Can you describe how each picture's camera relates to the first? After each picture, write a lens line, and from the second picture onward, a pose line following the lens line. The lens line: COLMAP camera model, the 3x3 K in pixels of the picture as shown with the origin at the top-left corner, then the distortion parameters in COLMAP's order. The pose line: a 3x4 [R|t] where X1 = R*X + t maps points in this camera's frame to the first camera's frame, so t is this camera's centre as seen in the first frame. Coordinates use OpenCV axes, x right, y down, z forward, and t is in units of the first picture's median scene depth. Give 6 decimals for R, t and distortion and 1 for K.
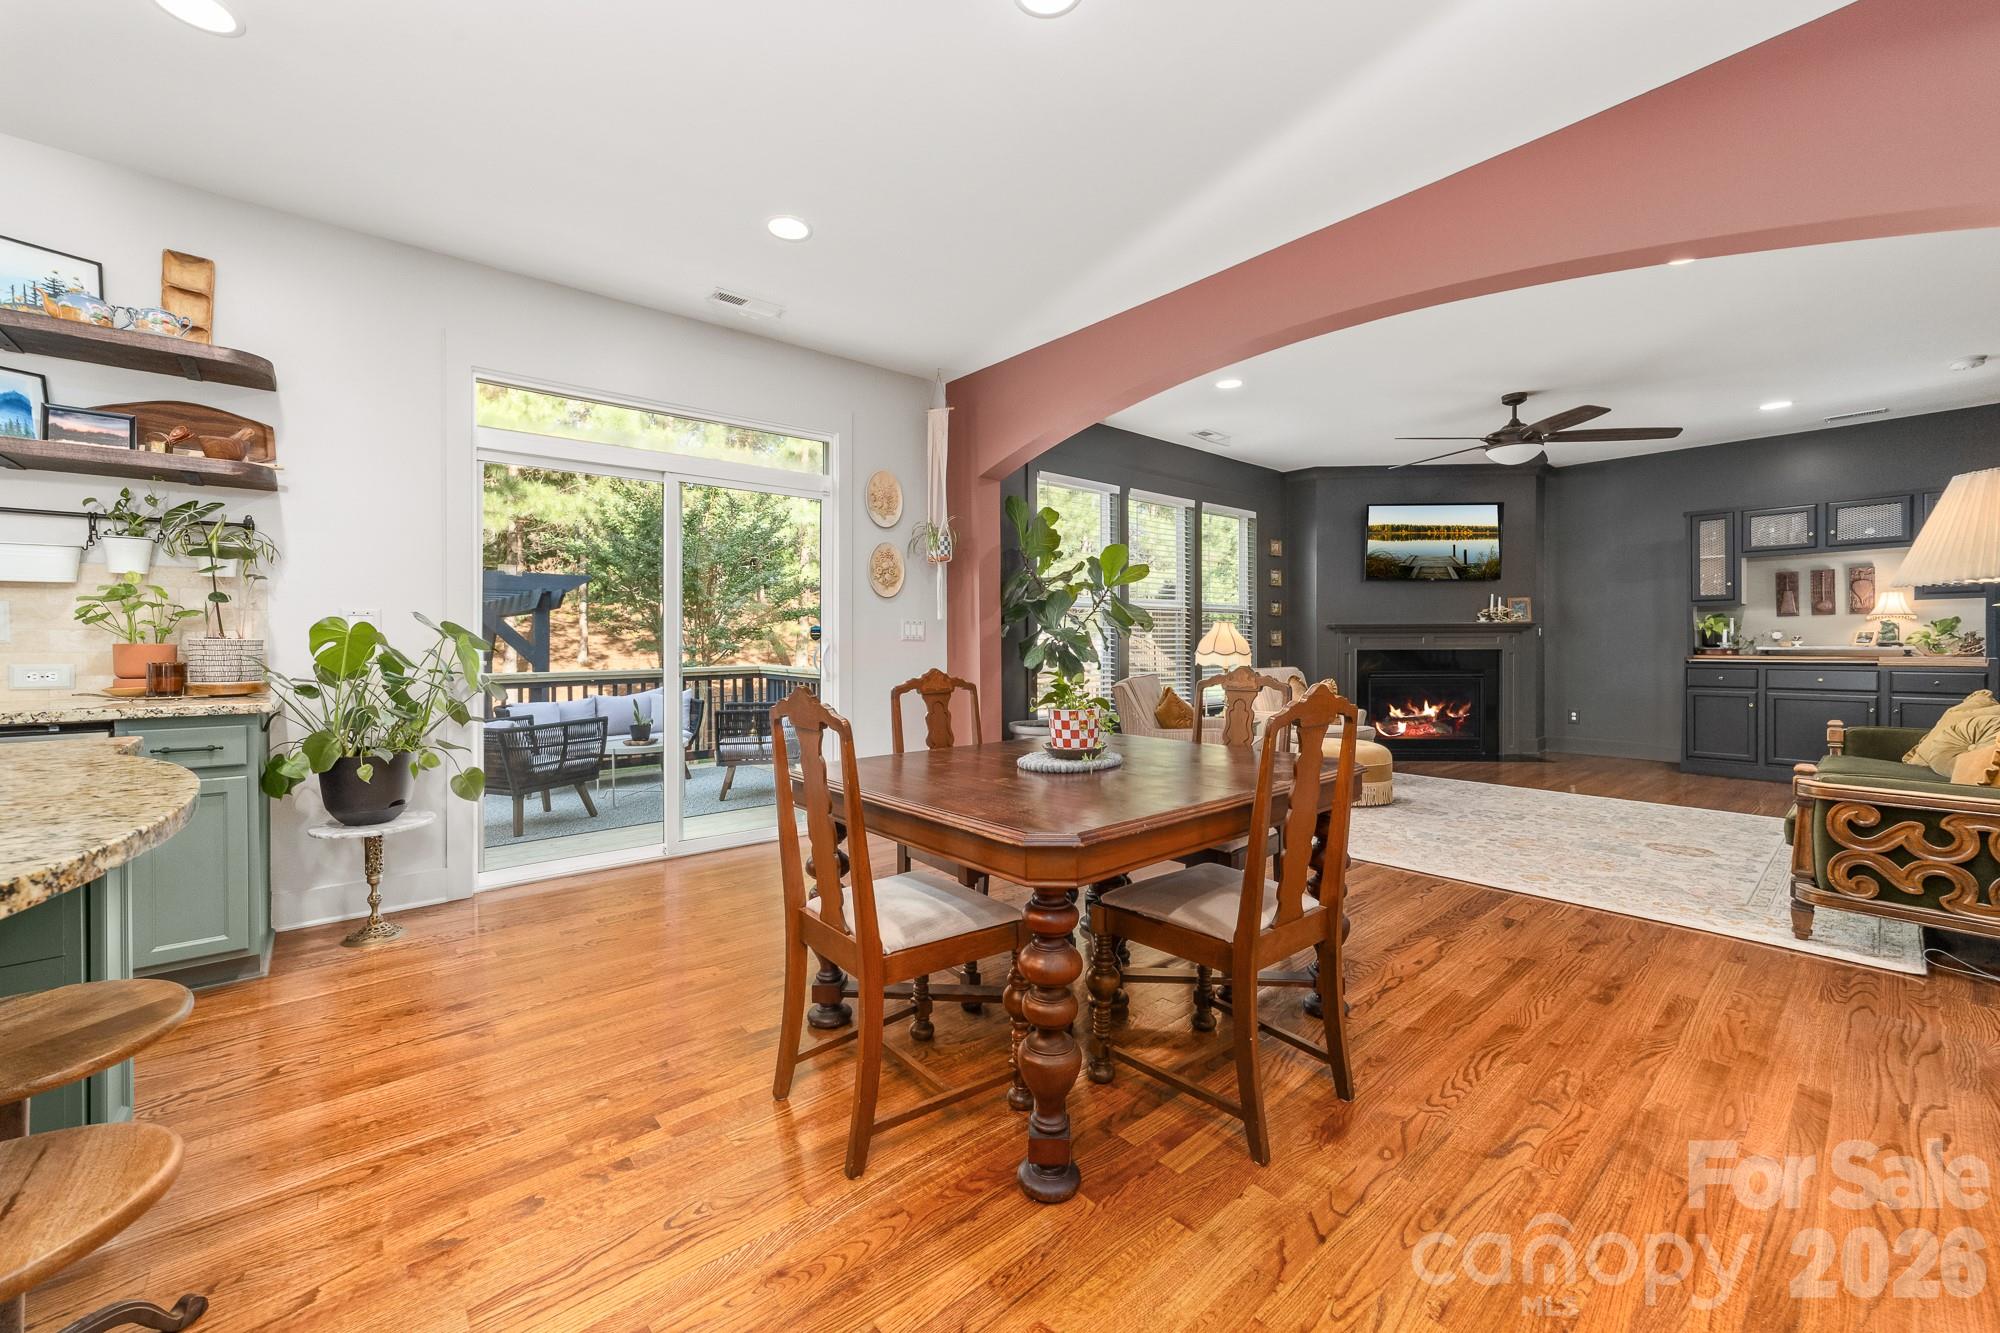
lens RADIAL K [[781.7, 0, 993.7], [0, 781.7, 649.3], [0, 0, 1]] dist [-0.018716, 0.010380]
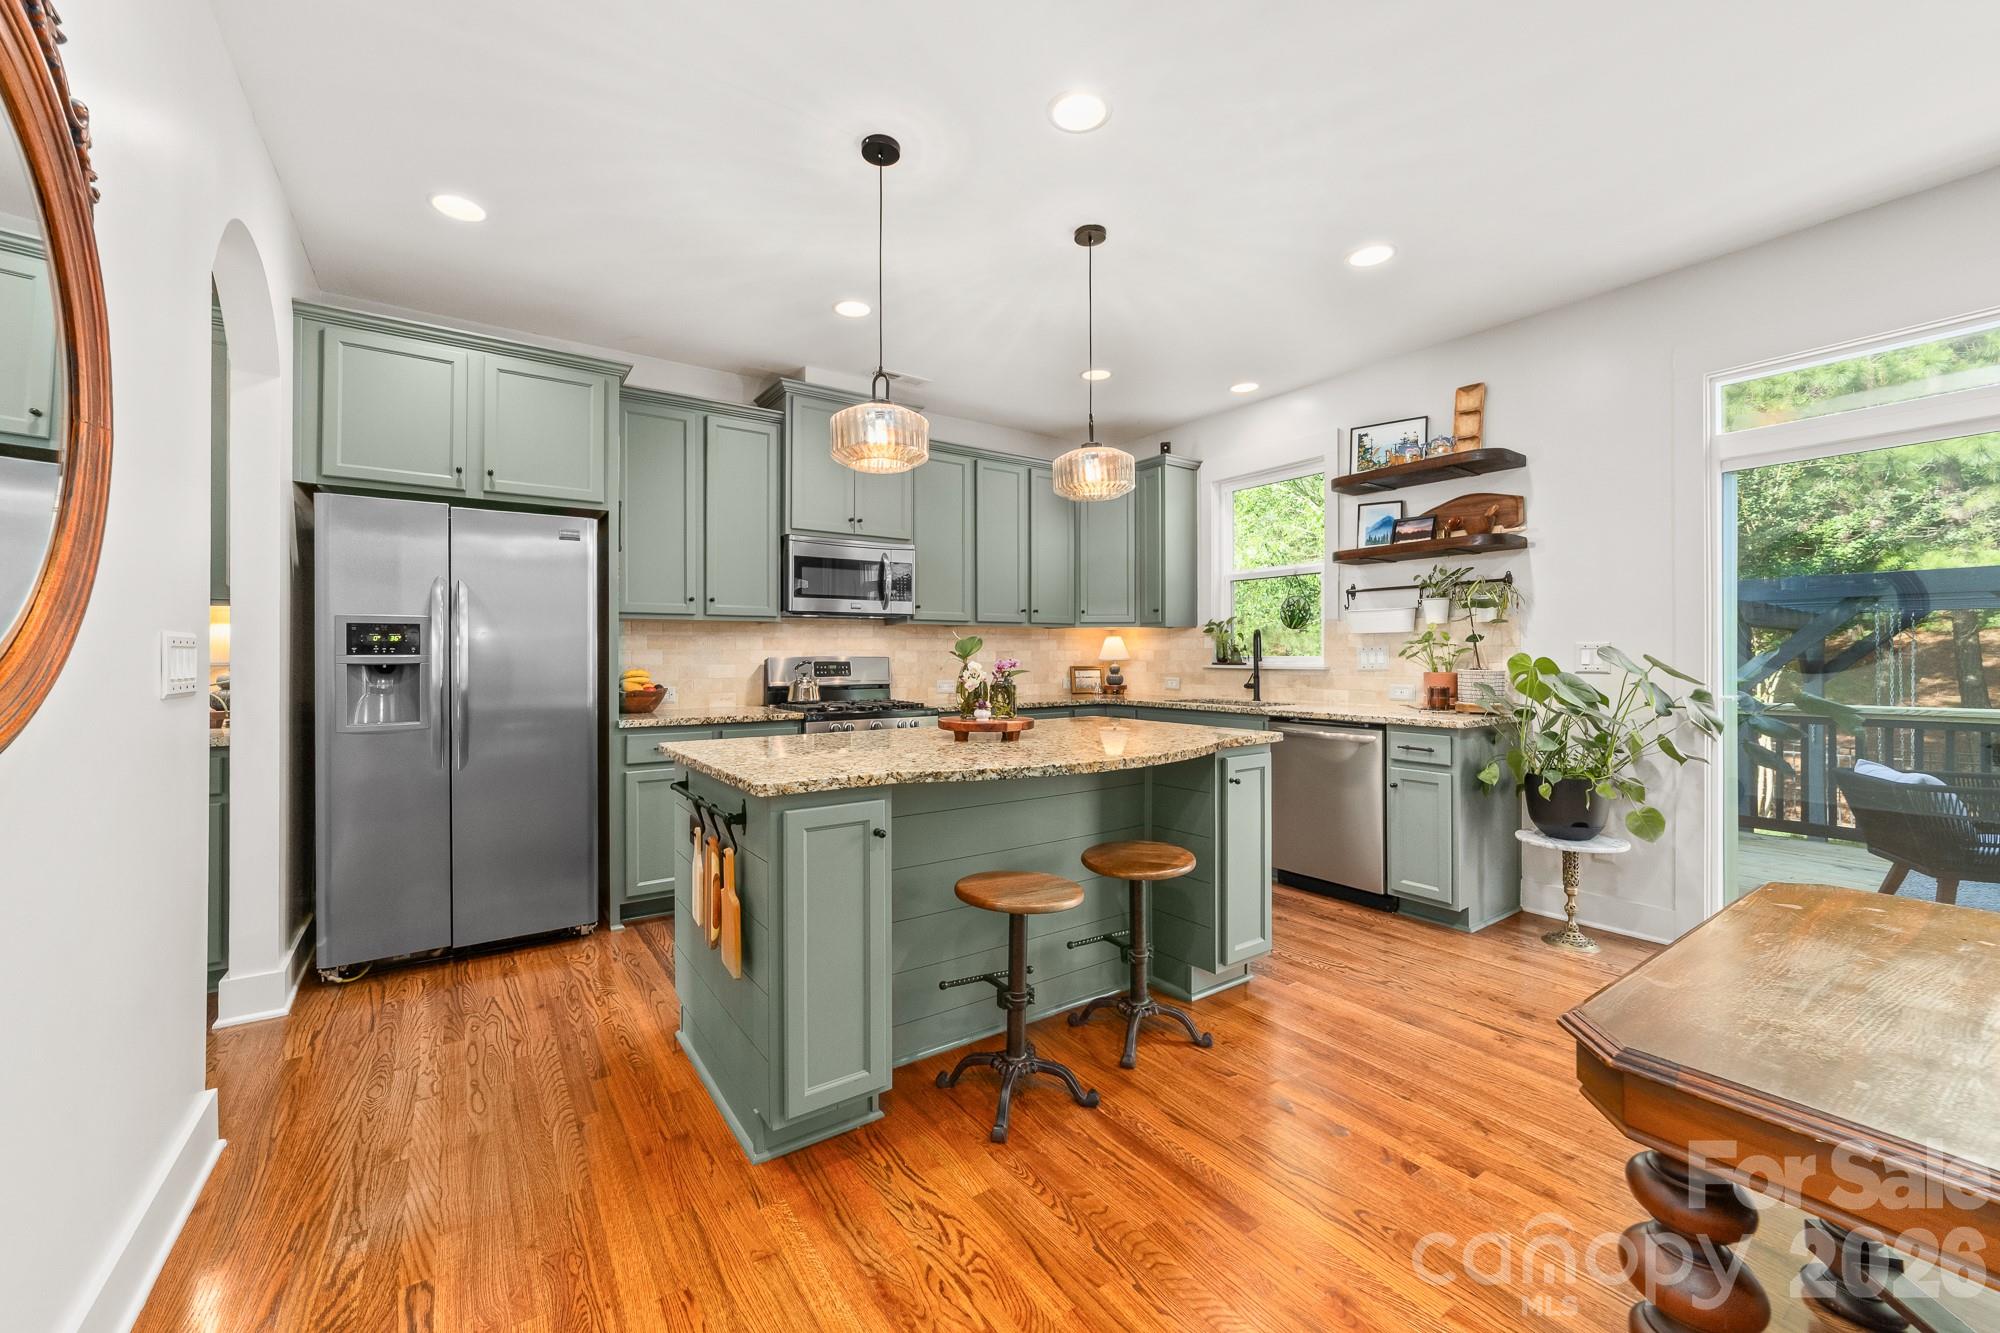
lens RADIAL K [[779.5, 0, 977.8], [0, 779.5, 651.2], [0, 0, 1]] dist [-0.017192, 0.008572]
pose [[-0.112541, -0.002100, -0.993645, 0.239220], [-0.005803, 0.999982, -0.001456, -0.022047], [0.993630, 0.005602, -0.112551, 0.178537]]
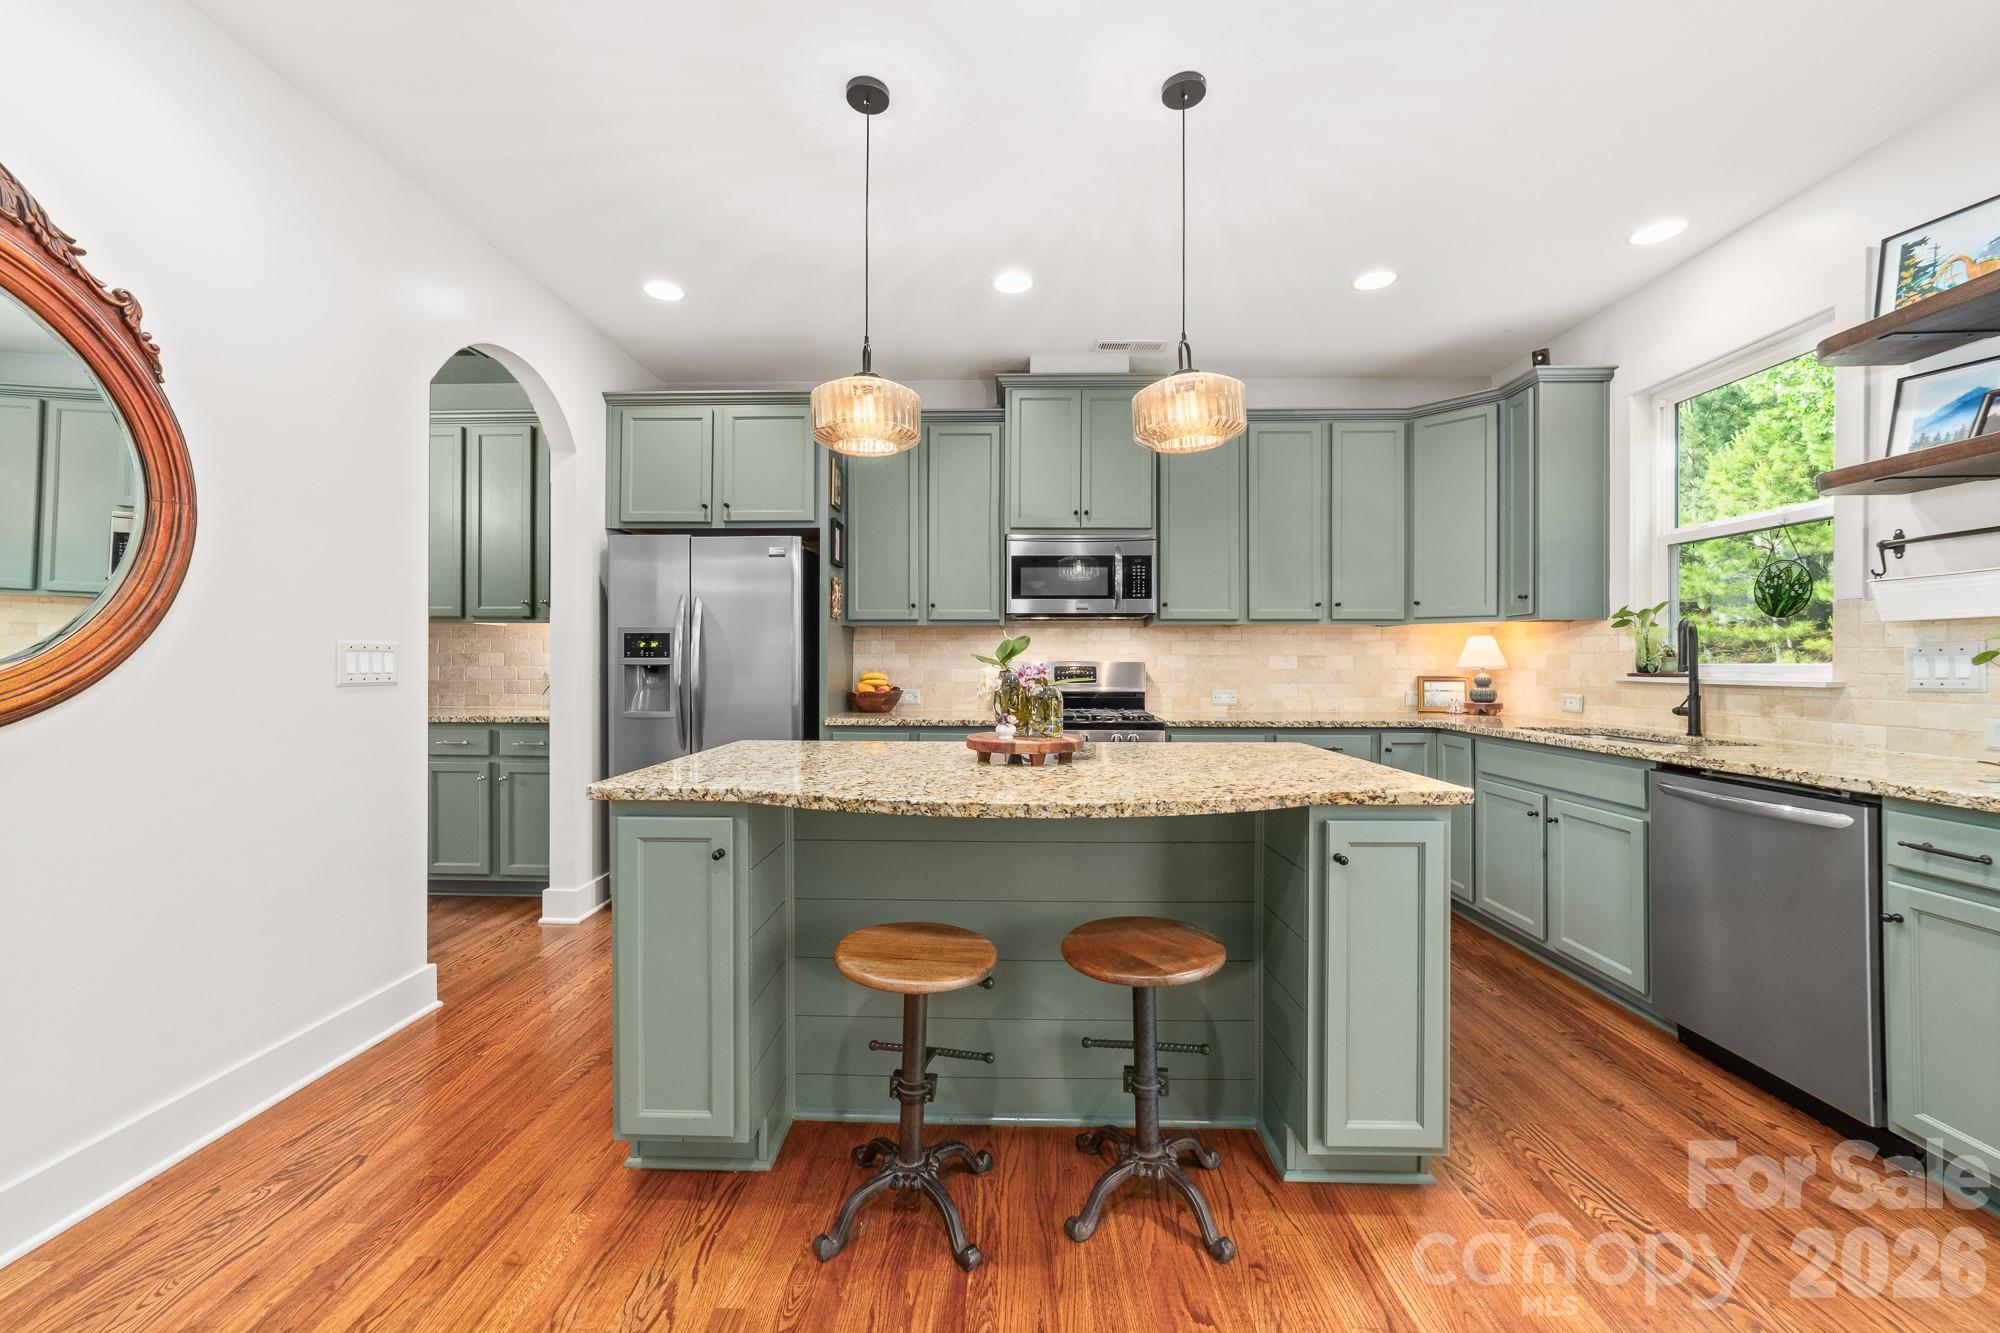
lens RADIAL K [[765.8, 0, 989.3], [0, 765.8, 661.0], [0, 0, 1]] dist [-0.015975, 0.008662]
pose [[-0.671250, 0.000827, -0.741231, 0.025338], [-0.006439, 0.999955, 0.006947, -0.021591], [0.741203, 0.009435, -0.671214, 0.412528]]
